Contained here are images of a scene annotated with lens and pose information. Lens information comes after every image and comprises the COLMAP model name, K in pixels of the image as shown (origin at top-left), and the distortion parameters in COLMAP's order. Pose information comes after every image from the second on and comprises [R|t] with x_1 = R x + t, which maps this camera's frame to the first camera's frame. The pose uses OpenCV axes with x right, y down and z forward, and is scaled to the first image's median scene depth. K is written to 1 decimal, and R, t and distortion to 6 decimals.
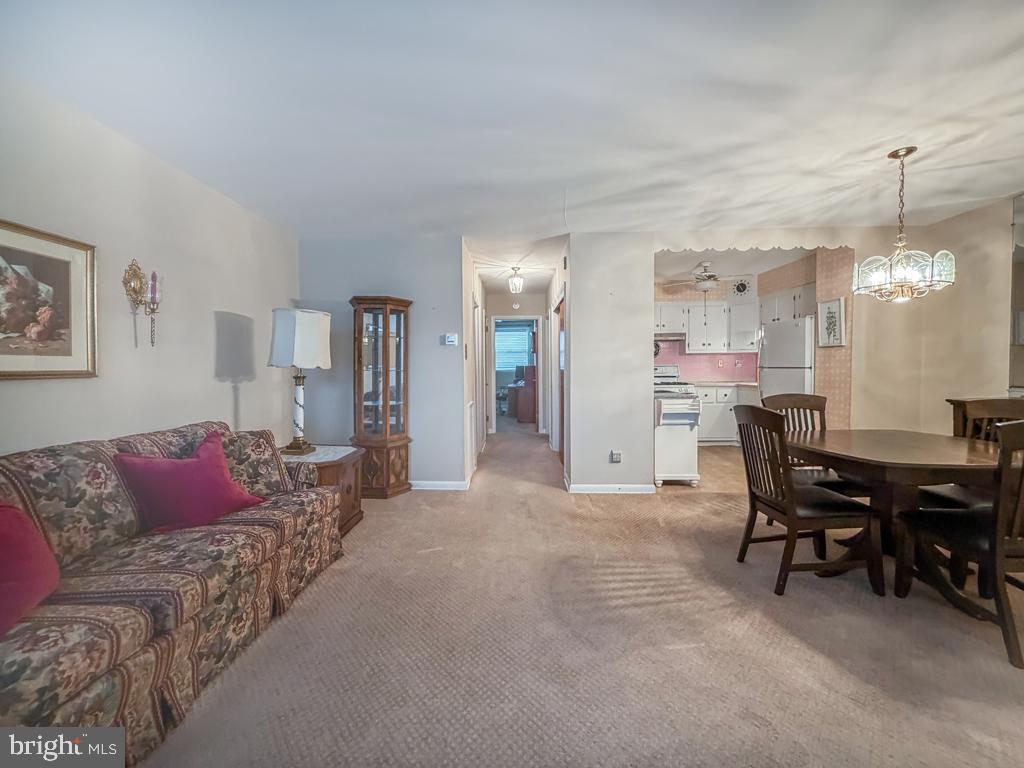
lens RADIAL K [[408.6, 0, 509.9], [0, 408.6, 379.0], [0, 0, 1]] dist [-0.002854, -0.000203]
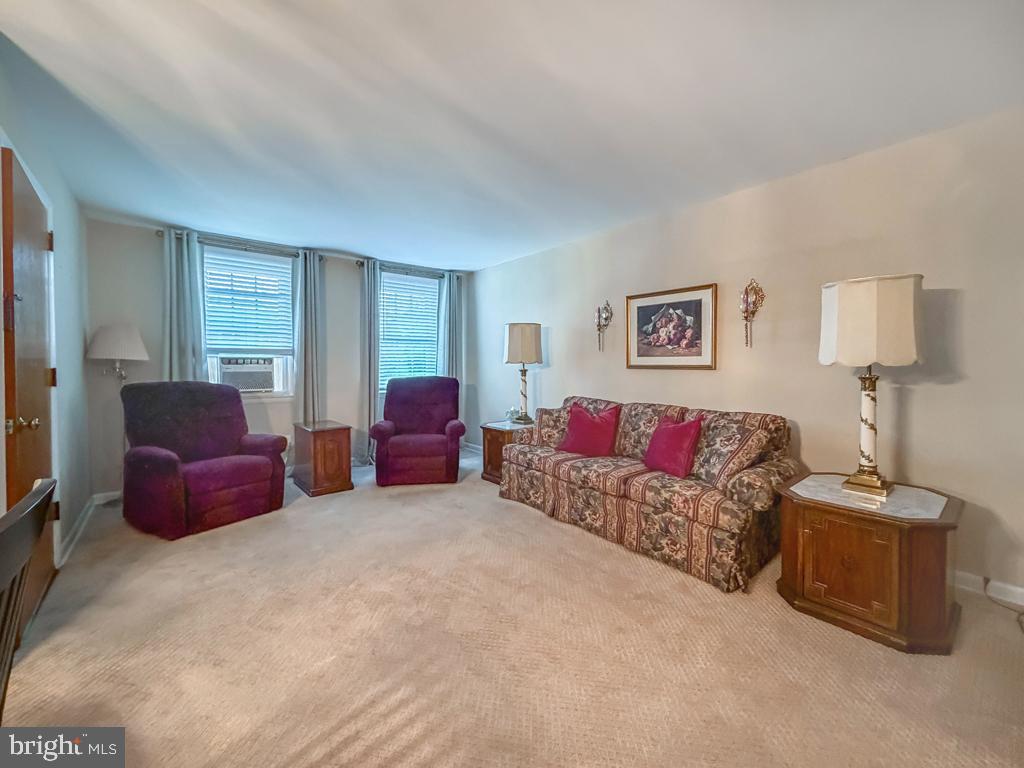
lens RADIAL K [[418.4, 0, 499.9], [0, 418.4, 371.8], [0, 0, 1]] dist [-0.000144, 0.000019]
pose [[-0.774823, 0.009909, -0.632100, 0.383490], [-0.020487, 0.998958, 0.040773, -0.028133], [0.631846, 0.044541, -0.773813, 1.108327]]
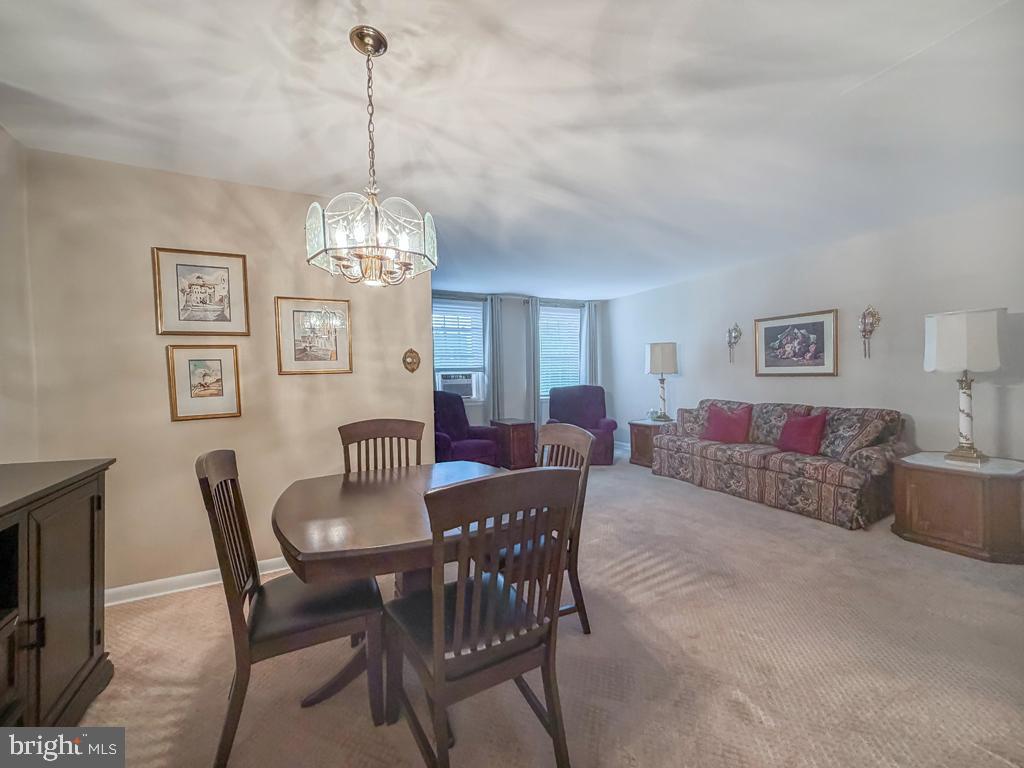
lens RADIAL K [[404.3, 0, 496.1], [0, 404.3, 382.0], [0, 0, 1]] dist [0.000271, -0.000111]
pose [[-0.893417, 0.025320, -0.448514, 0.849160], [0.006676, 0.999048, 0.043100, -0.045862], [0.449179, 0.035512, -0.892736, 1.299756]]
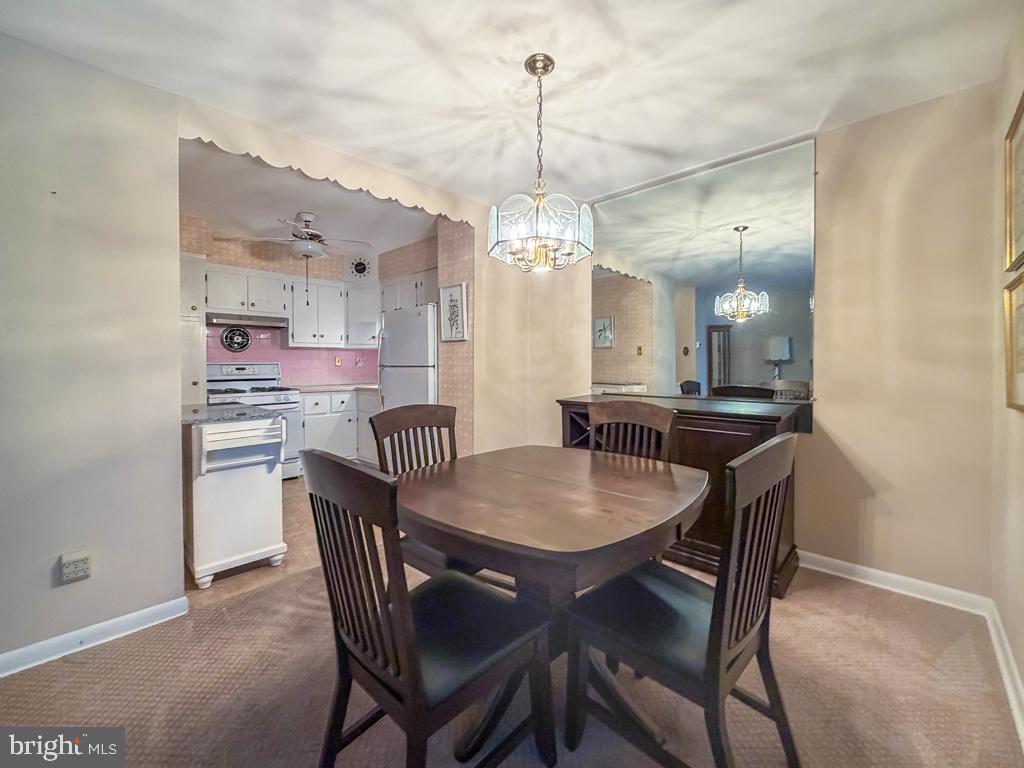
lens RADIAL K [[420.5, 0, 520.0], [0, 420.5, 368.0], [0, 0, 1]] dist [0.000347, -0.000143]
pose [[0.662643, 0.000180, 0.748935, 0.299720], [0.019847, 0.999645, -0.017800, -0.007372], [-0.748672, 0.026659, 0.662404, 0.425946]]
